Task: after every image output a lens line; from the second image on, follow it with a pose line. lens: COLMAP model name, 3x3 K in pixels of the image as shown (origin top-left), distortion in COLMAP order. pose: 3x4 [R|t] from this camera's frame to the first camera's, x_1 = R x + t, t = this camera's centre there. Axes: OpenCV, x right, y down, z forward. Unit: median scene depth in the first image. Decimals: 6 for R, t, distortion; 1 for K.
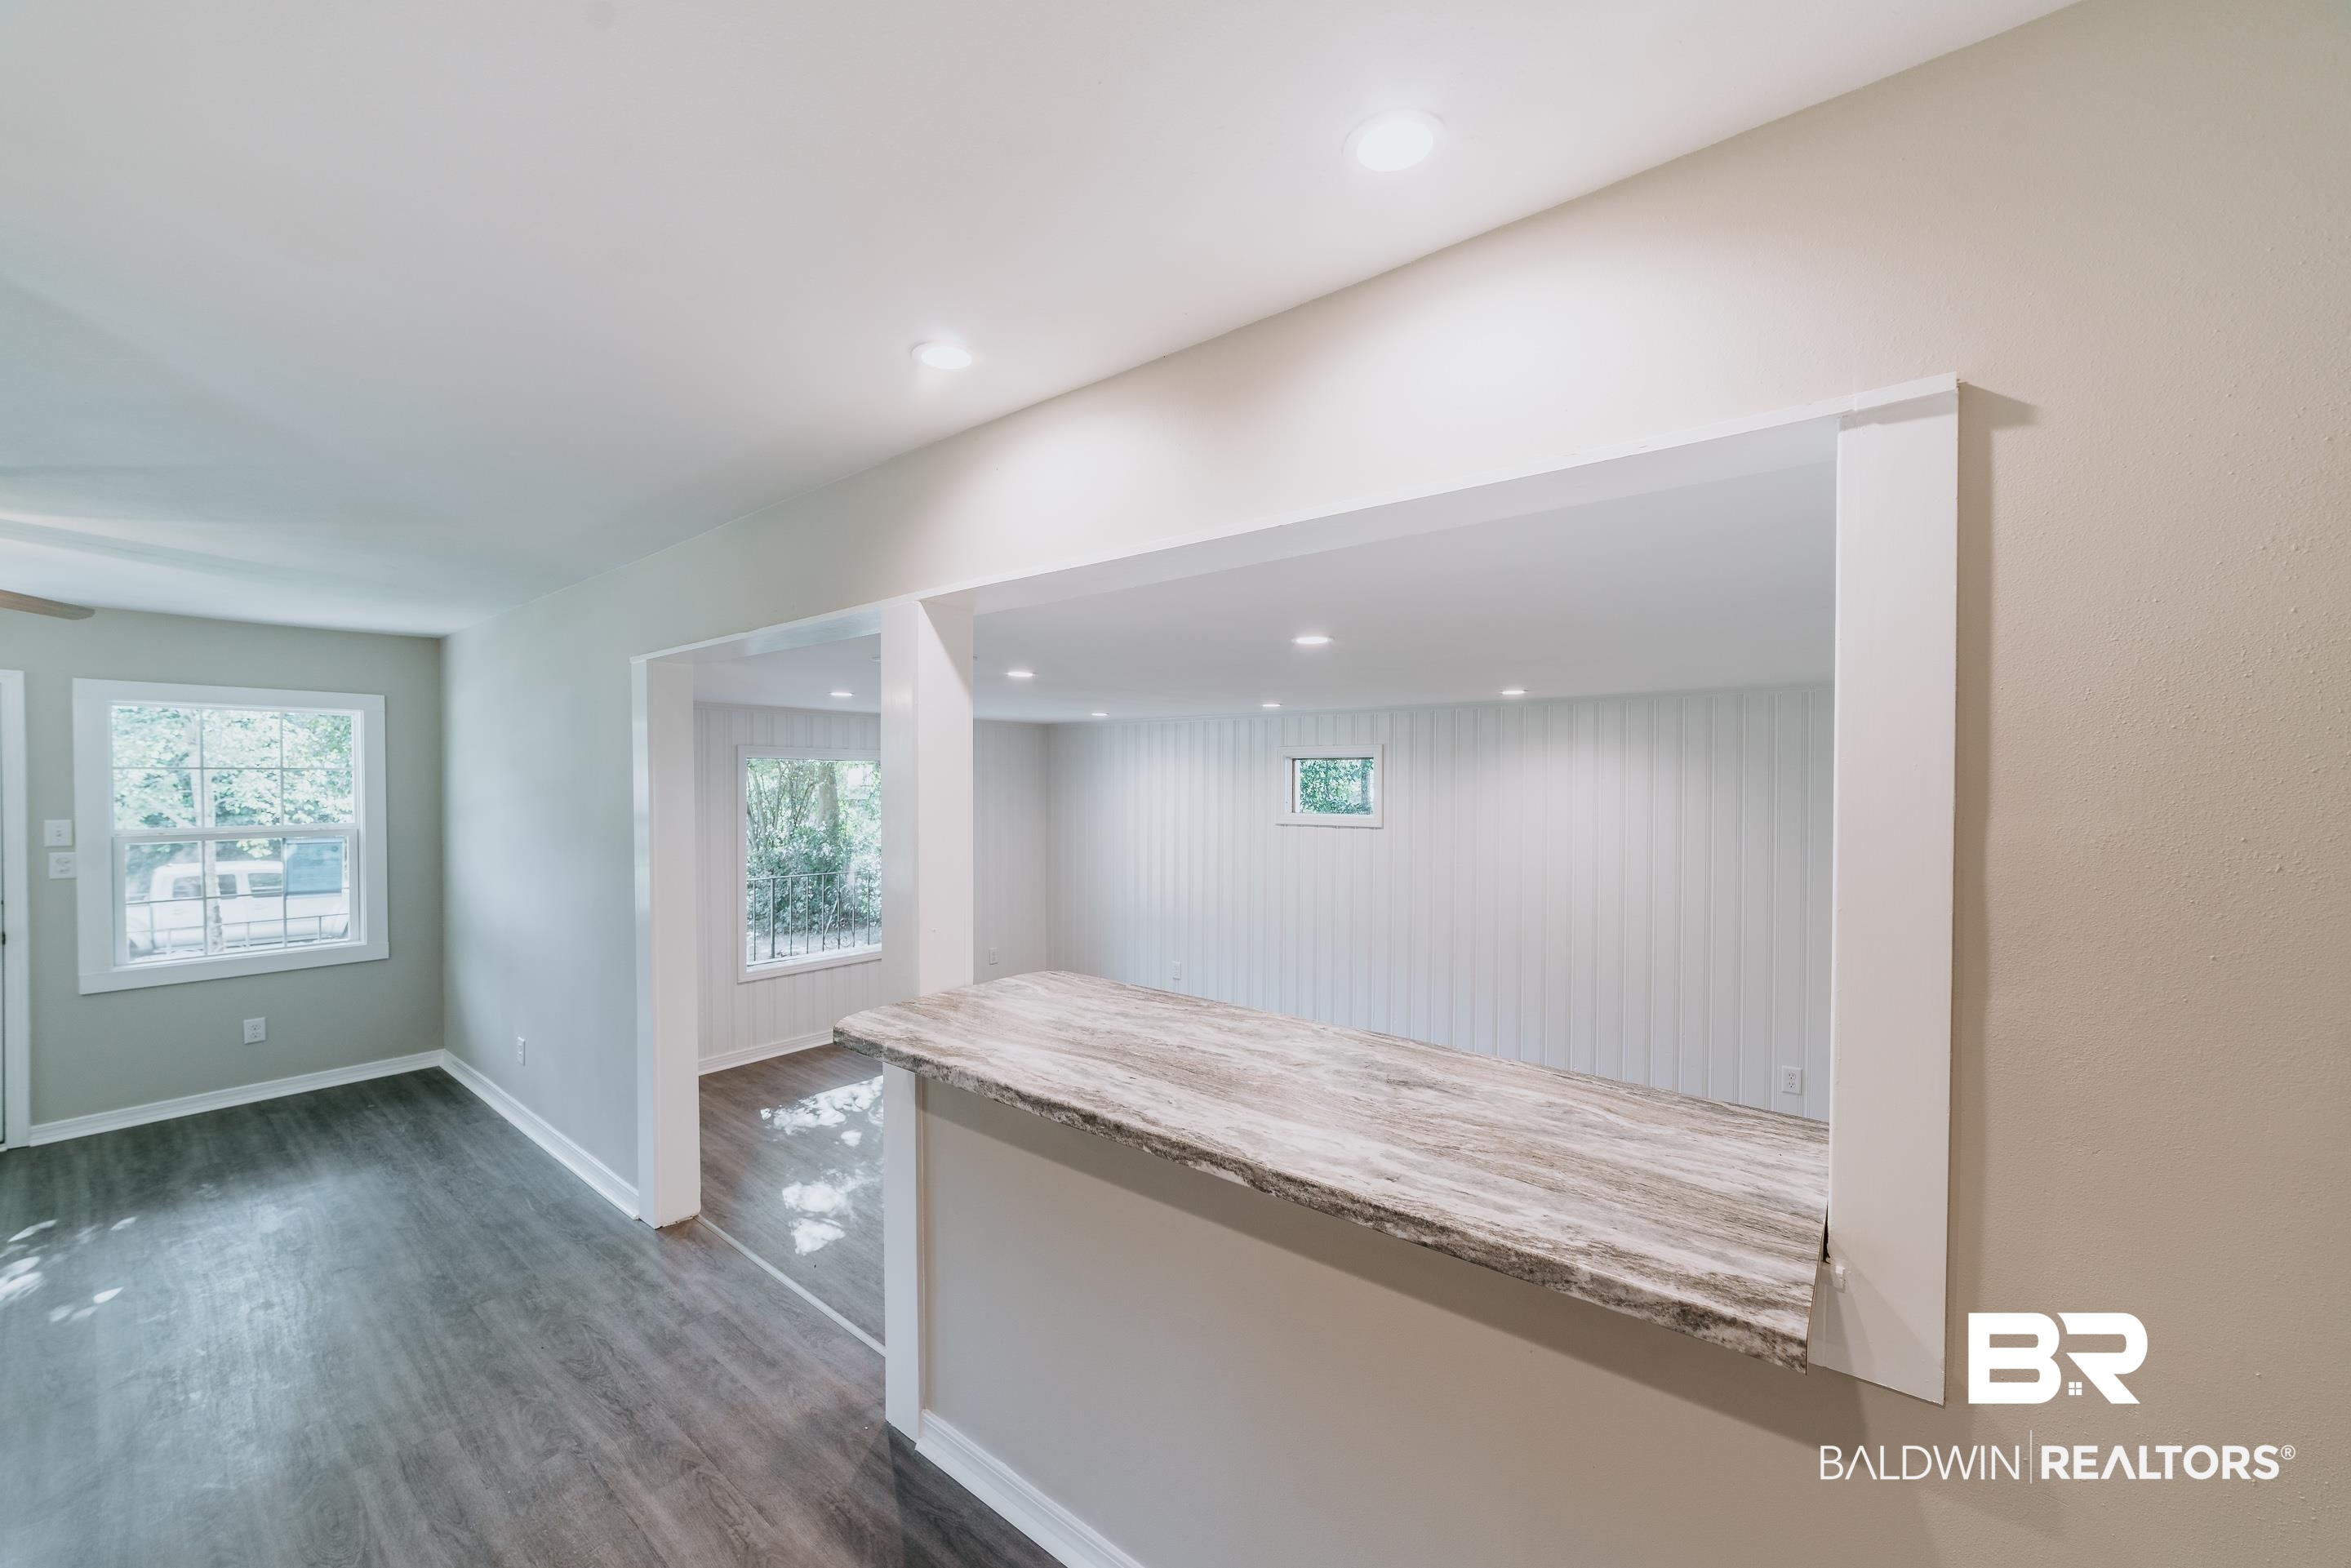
lens RADIAL K [[901.0, 0, 1180.0], [0, 901.0, 786.0], [0, 0, 1]] dist [-0.015491, 0.005840]
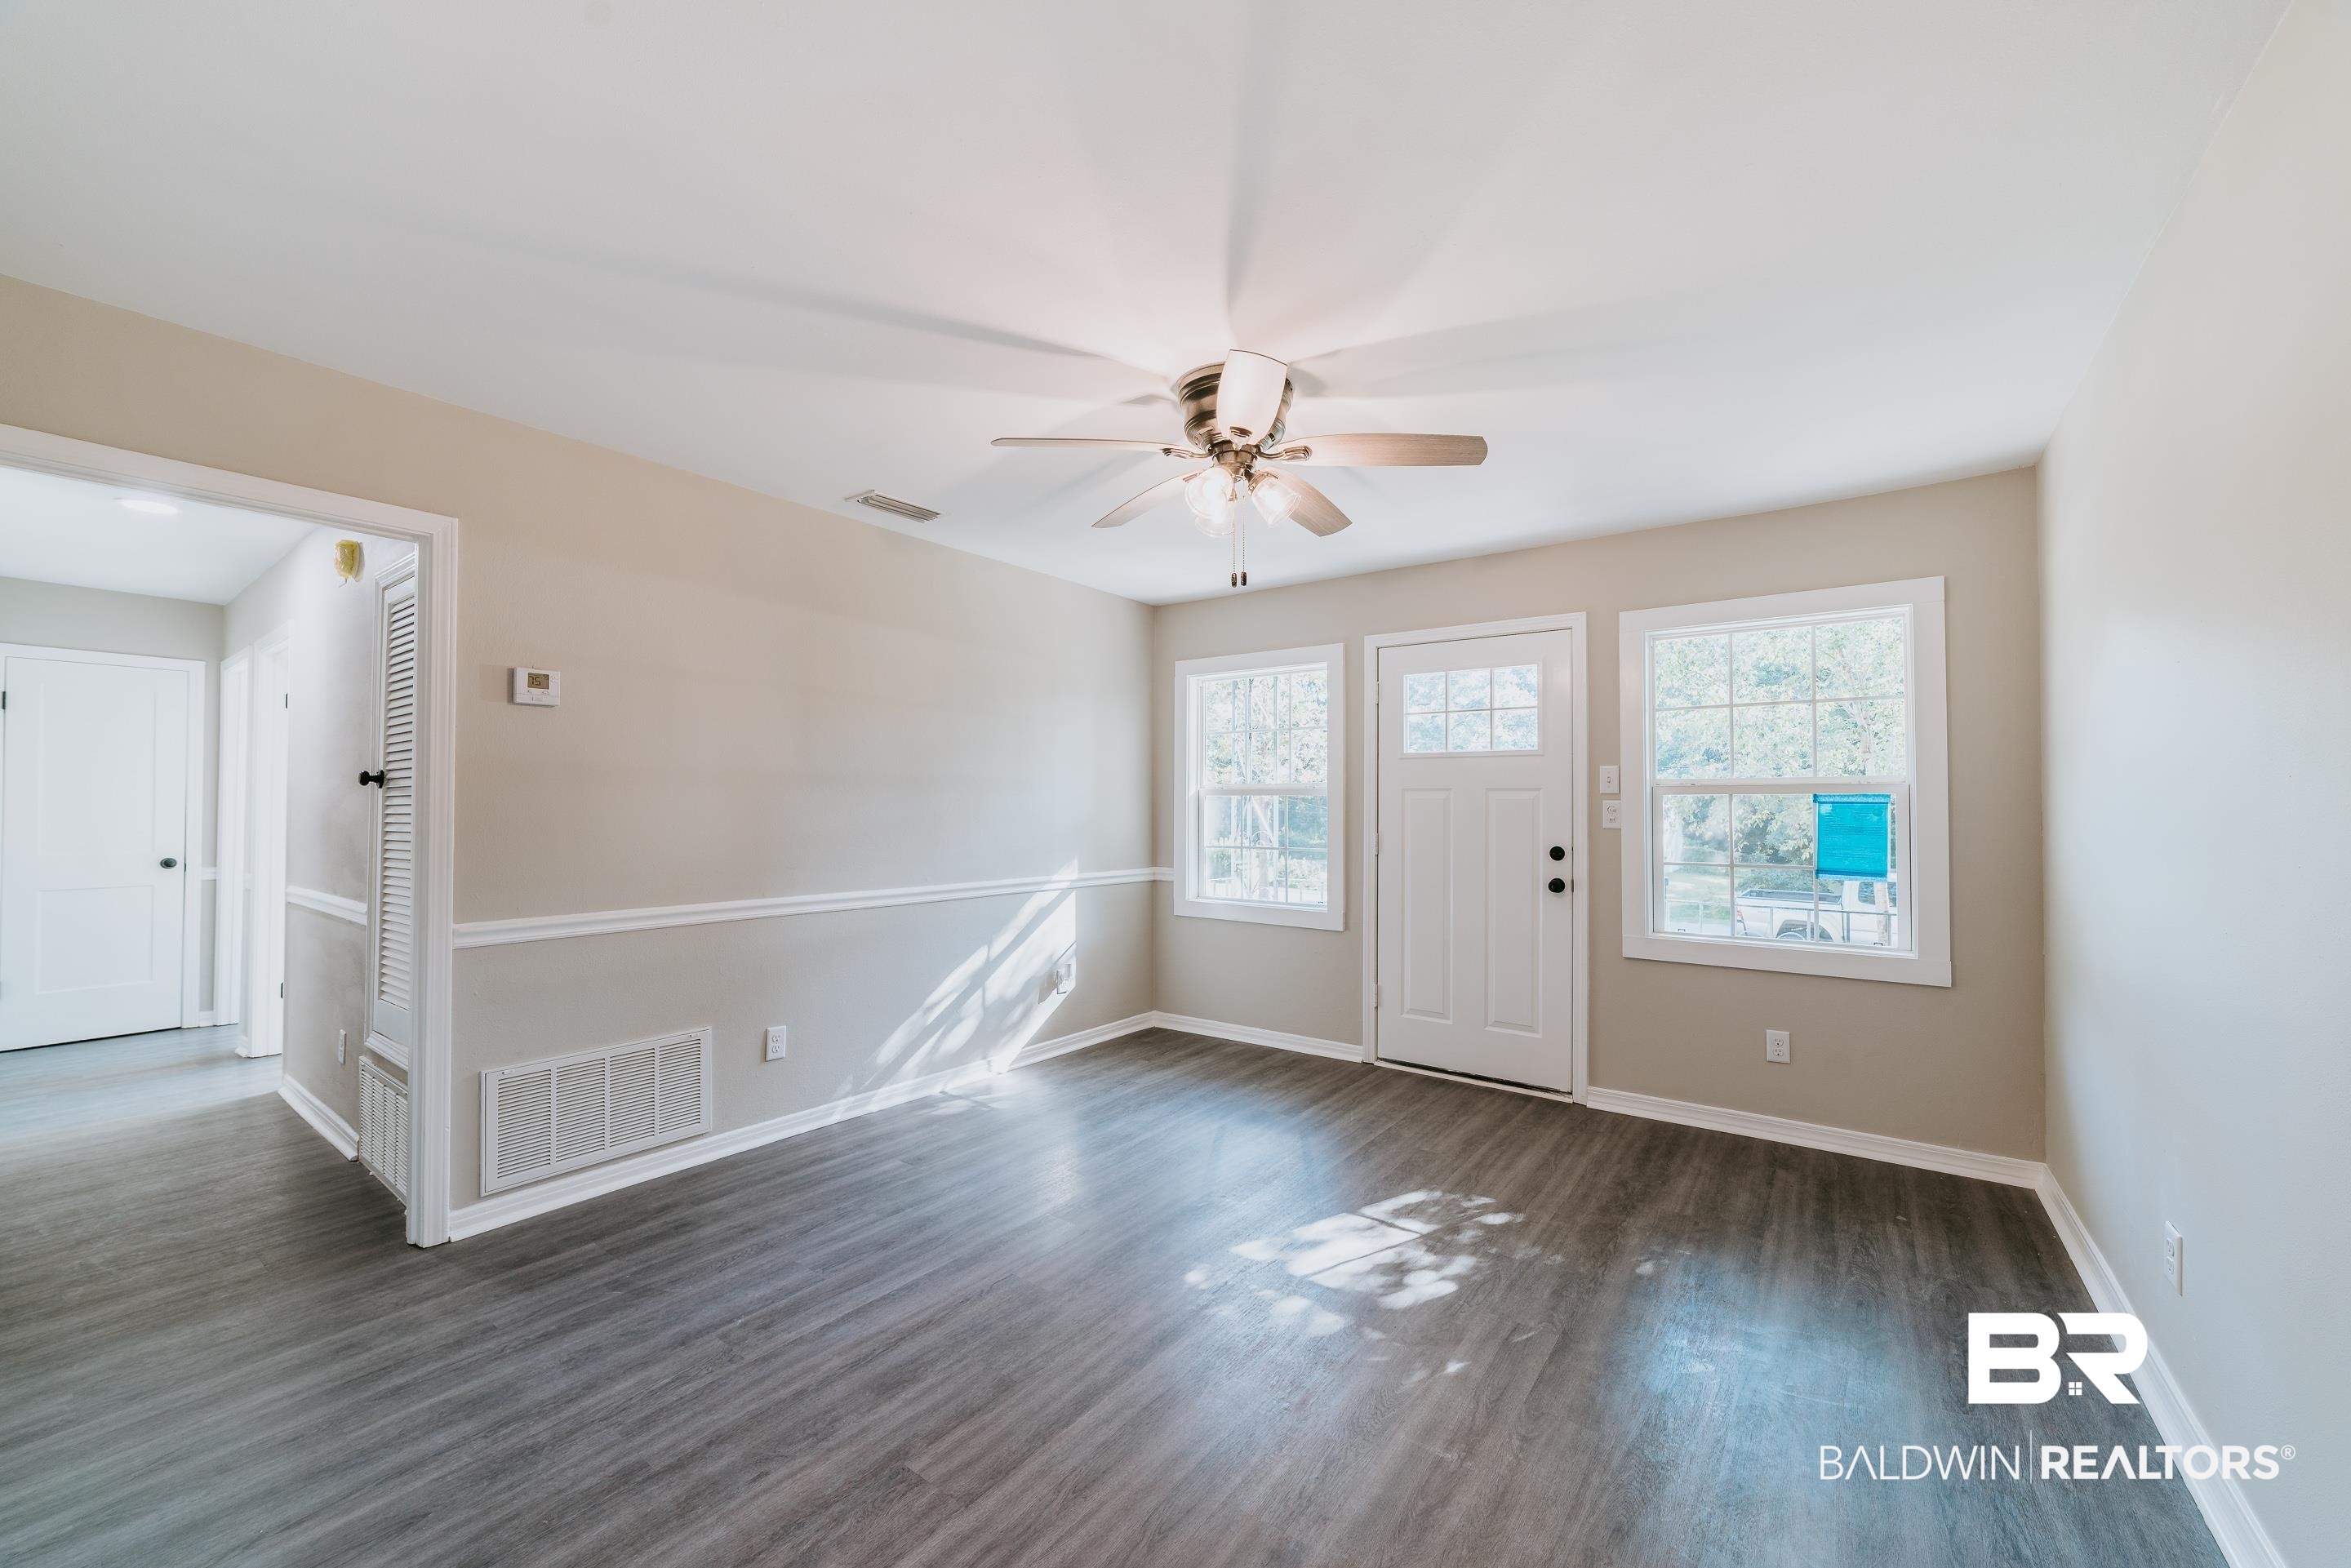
lens RADIAL K [[901.0, 0, 1220.4], [0, 901.0, 792.4], [0, 0, 1]] dist [-0.015491, 0.005840]
pose [[0.074479, -0.016104, -0.997093, -0.335576], [-0.017327, 0.999698, -0.017441, 0.086276], [0.997072, 0.018576, 0.074177, 0.504199]]
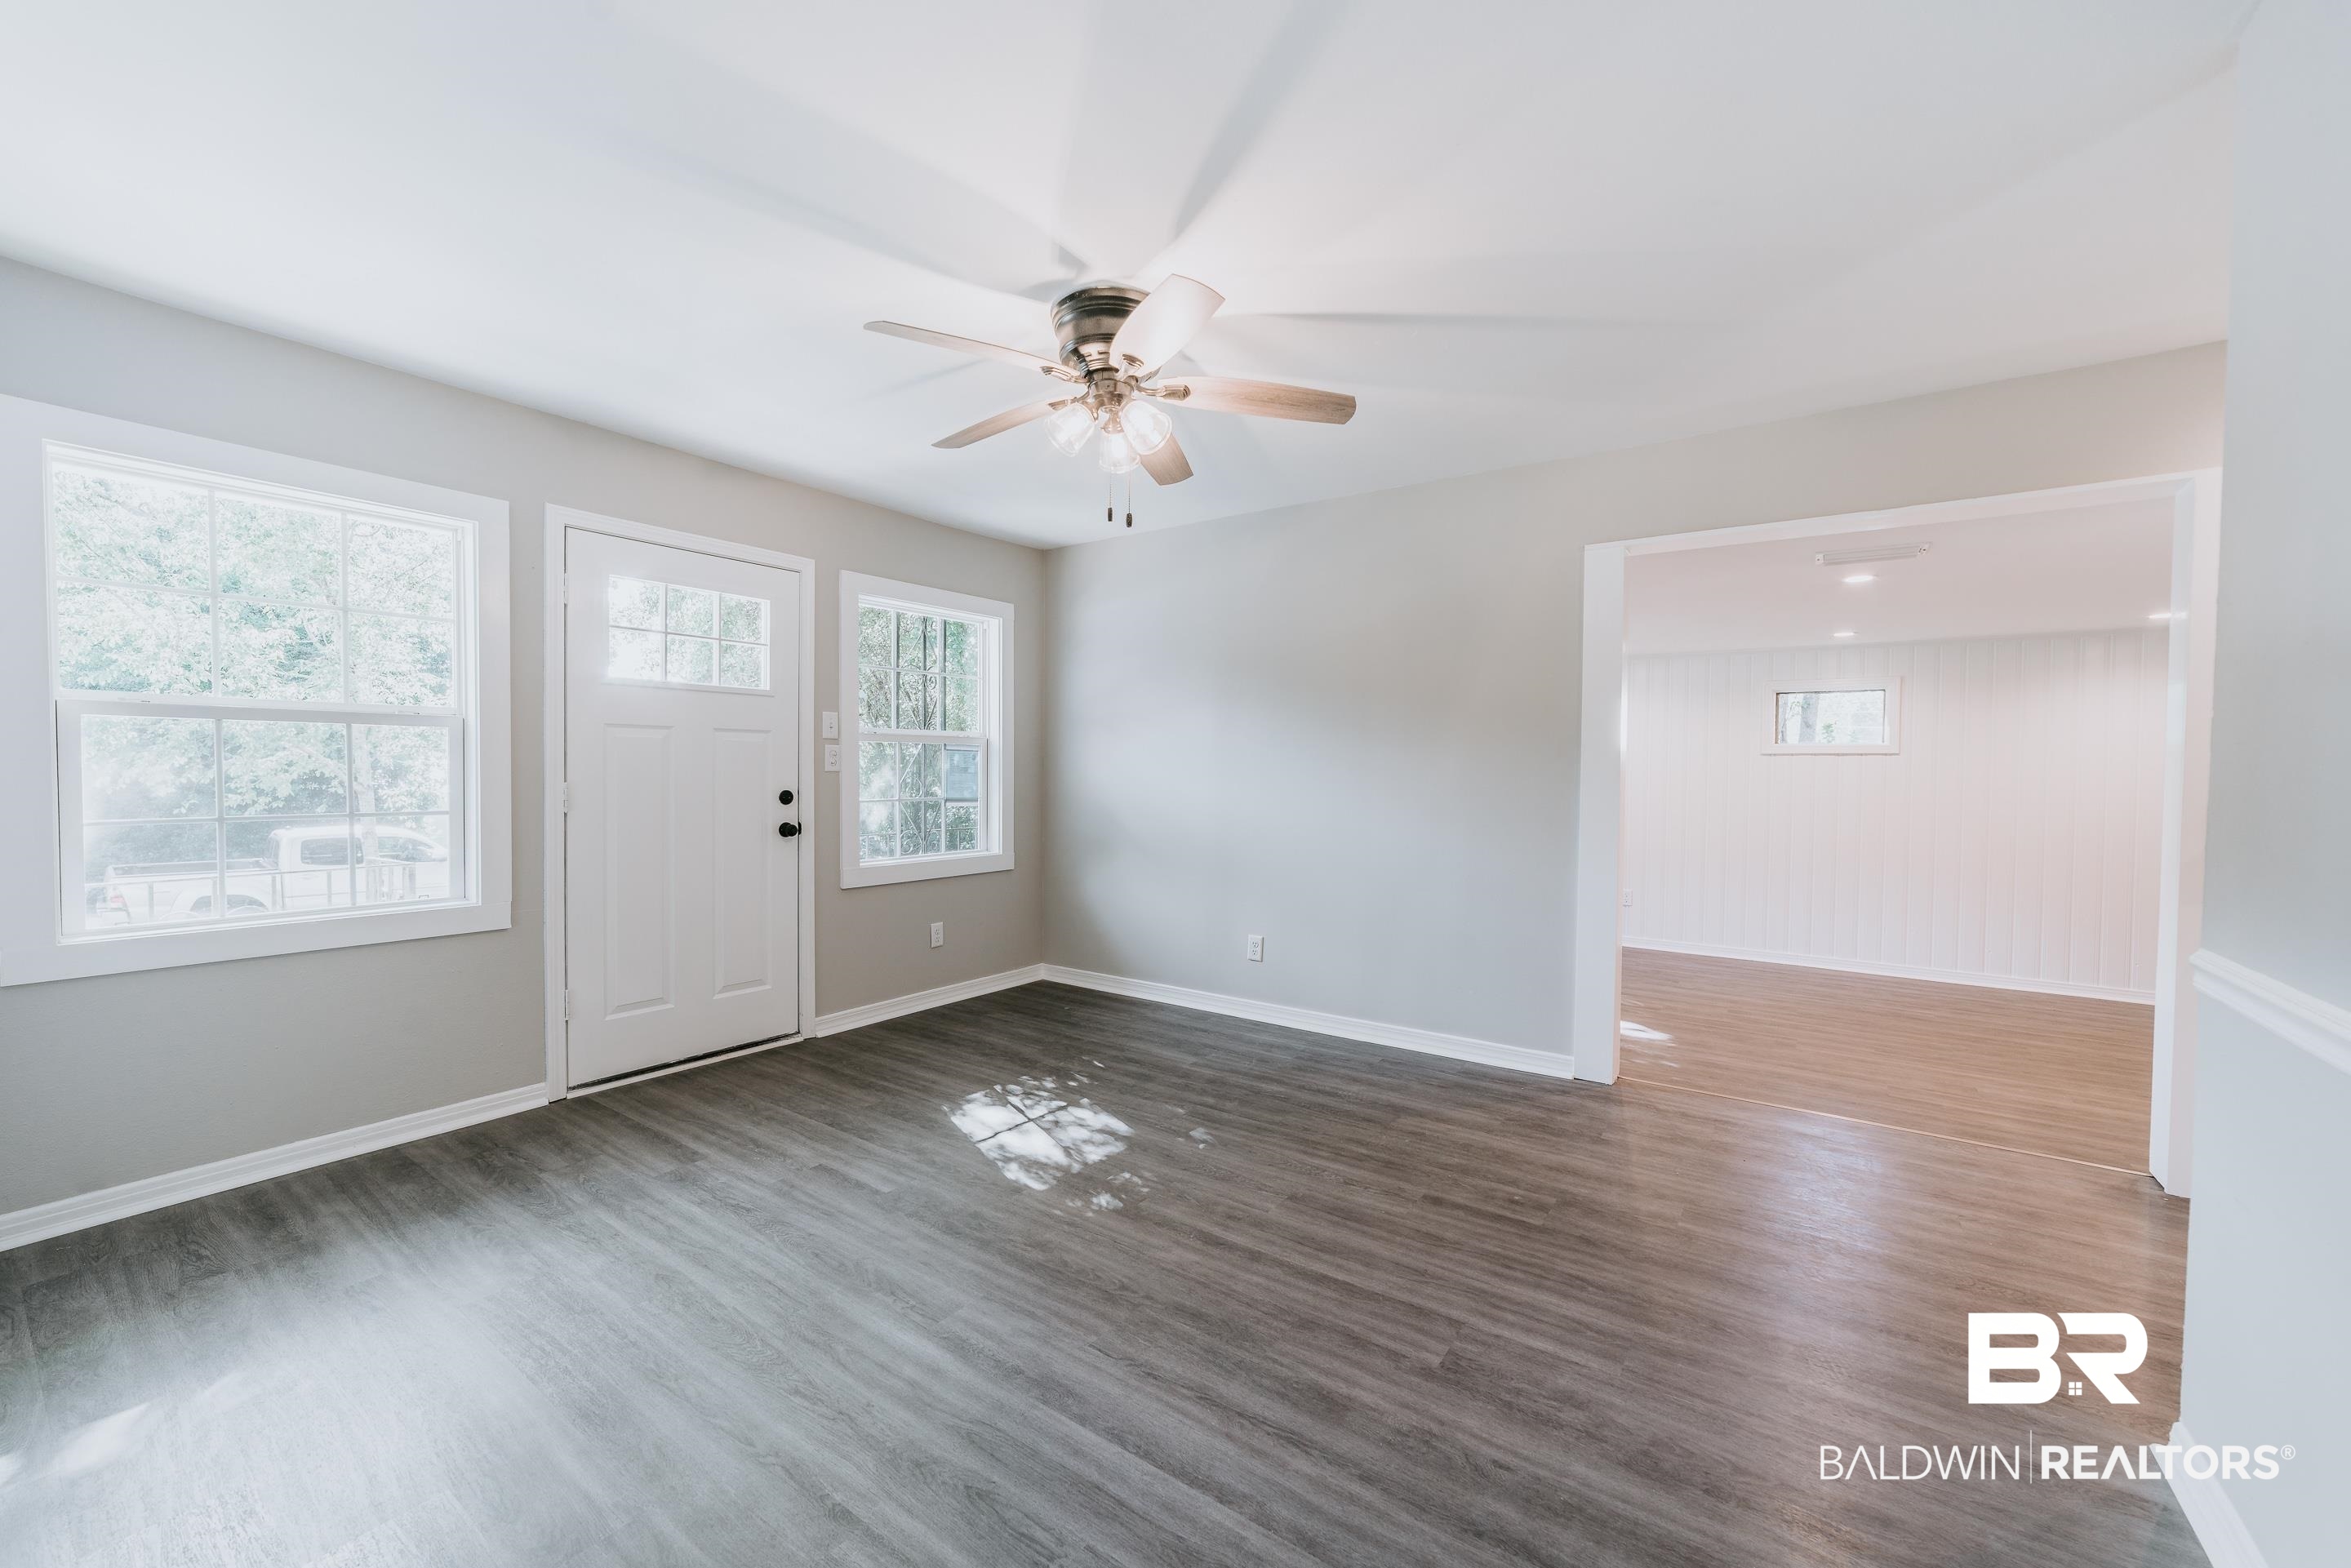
lens RADIAL K [[901.0, 0, 1156.5], [0, 901.0, 791.9], [0, 0, 1]] dist [-0.015491, 0.005840]
pose [[0.998674, 0.005451, 0.051196, -0.909173], [-0.006202, 0.999876, 0.014508, 0.105891], [-0.051111, -0.014806, 0.998583, -0.016337]]
